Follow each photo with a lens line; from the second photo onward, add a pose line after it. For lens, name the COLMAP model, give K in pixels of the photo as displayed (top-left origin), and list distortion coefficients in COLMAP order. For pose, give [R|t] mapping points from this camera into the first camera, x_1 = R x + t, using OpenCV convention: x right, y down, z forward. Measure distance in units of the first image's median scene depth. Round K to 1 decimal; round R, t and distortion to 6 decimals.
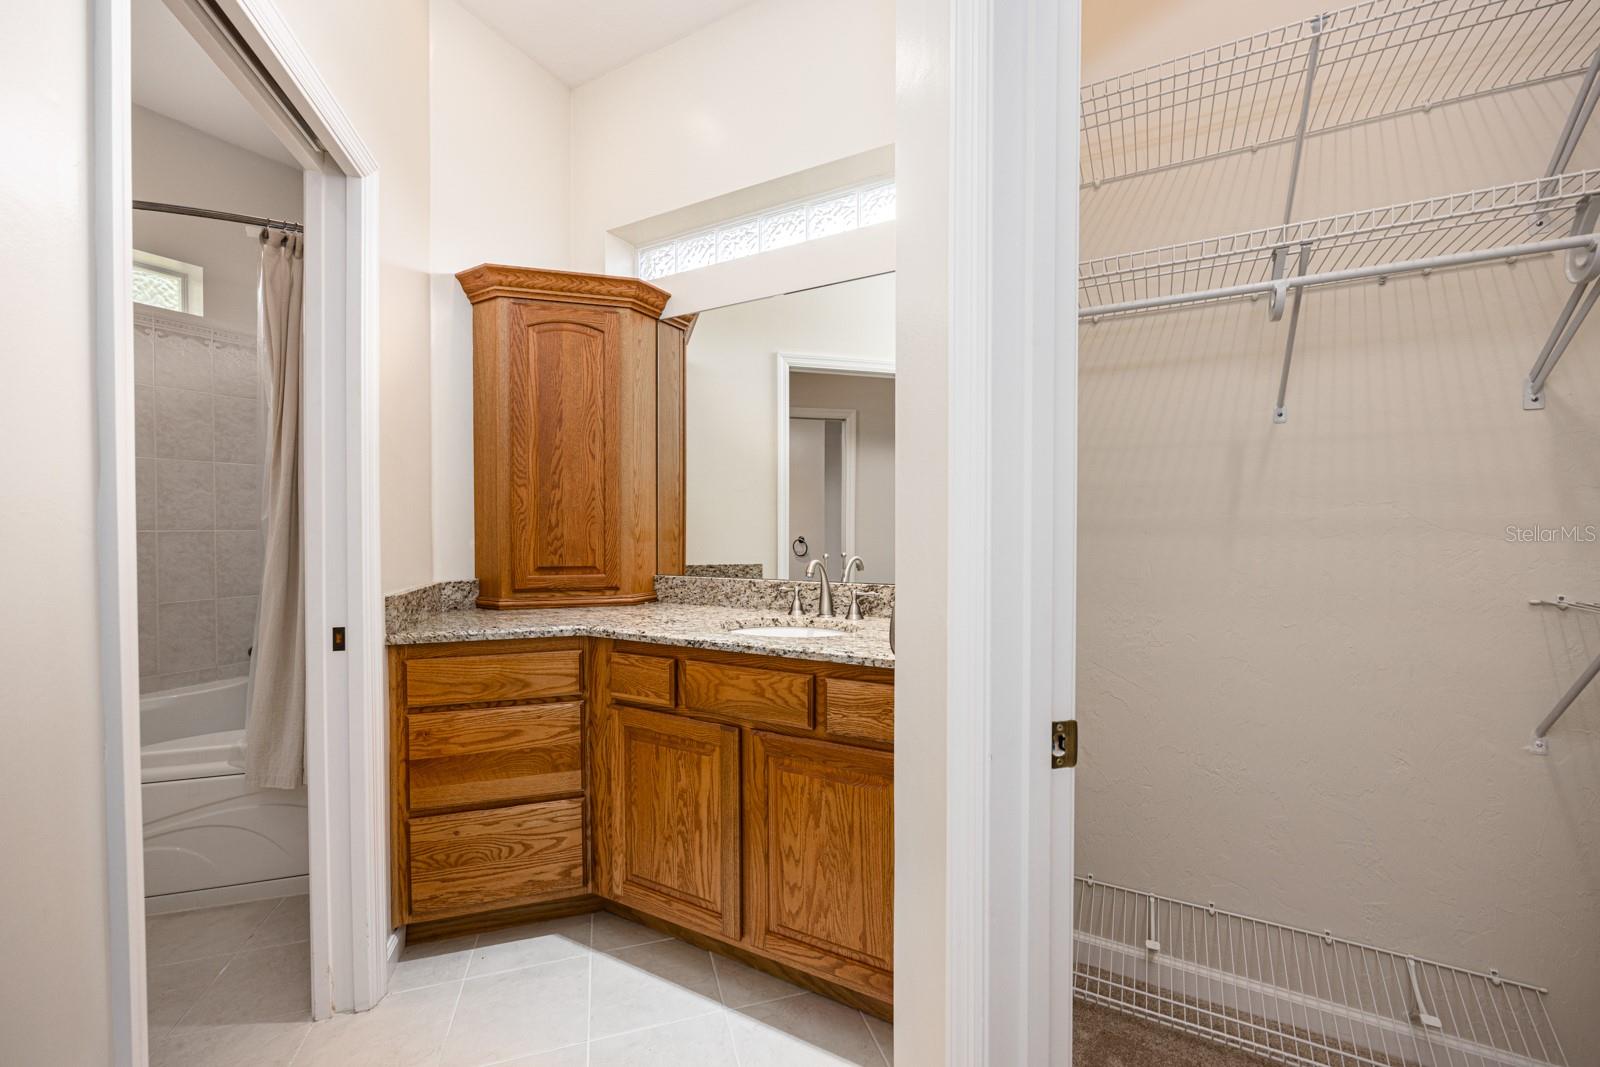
lens RADIAL K [[655.2, 0, 795.7], [0, 655.2, 535.4], [0, 0, 1]] dist [-0.003105, 0.001026]
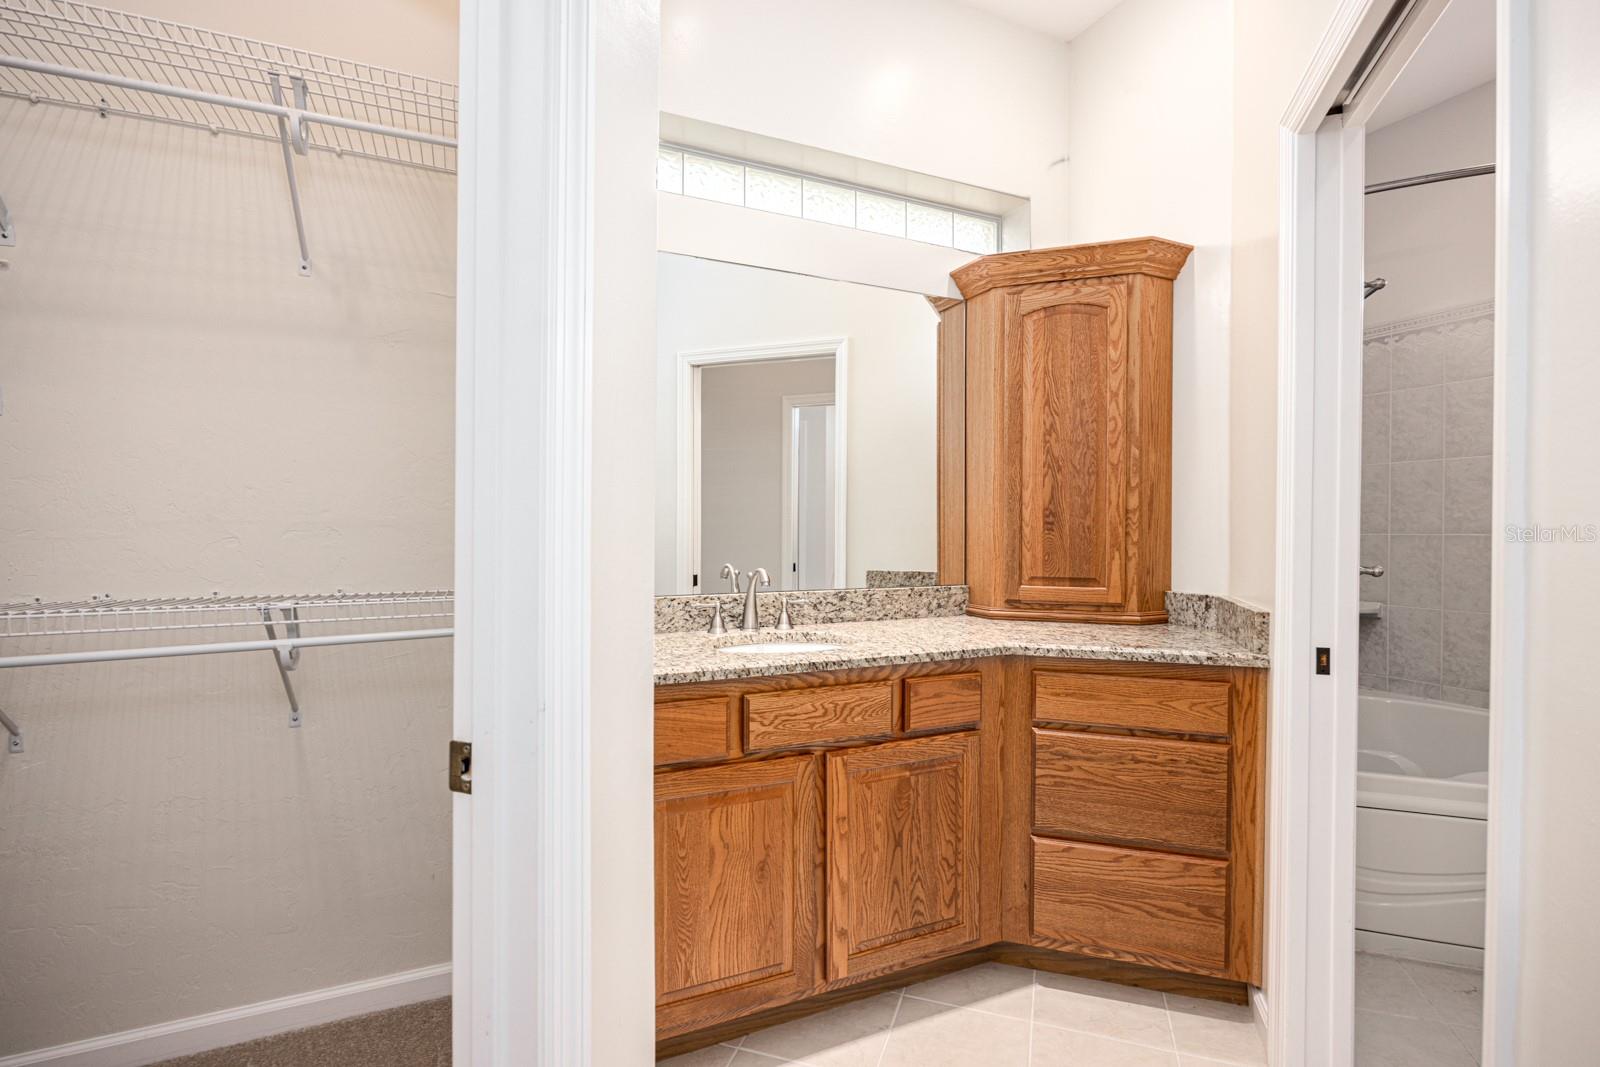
lens RADIAL K [[732.8, 0, 800.0], [0, 732.8, 534.5], [0, 0, 1]] dist [-0.007707, 0.000526]
pose [[0.803248, 0.009462, -0.595570, -1.386849], [-0.015338, 0.999871, -0.004802, 0.010293], [0.595447, 0.012992, 0.803289, -0.403820]]
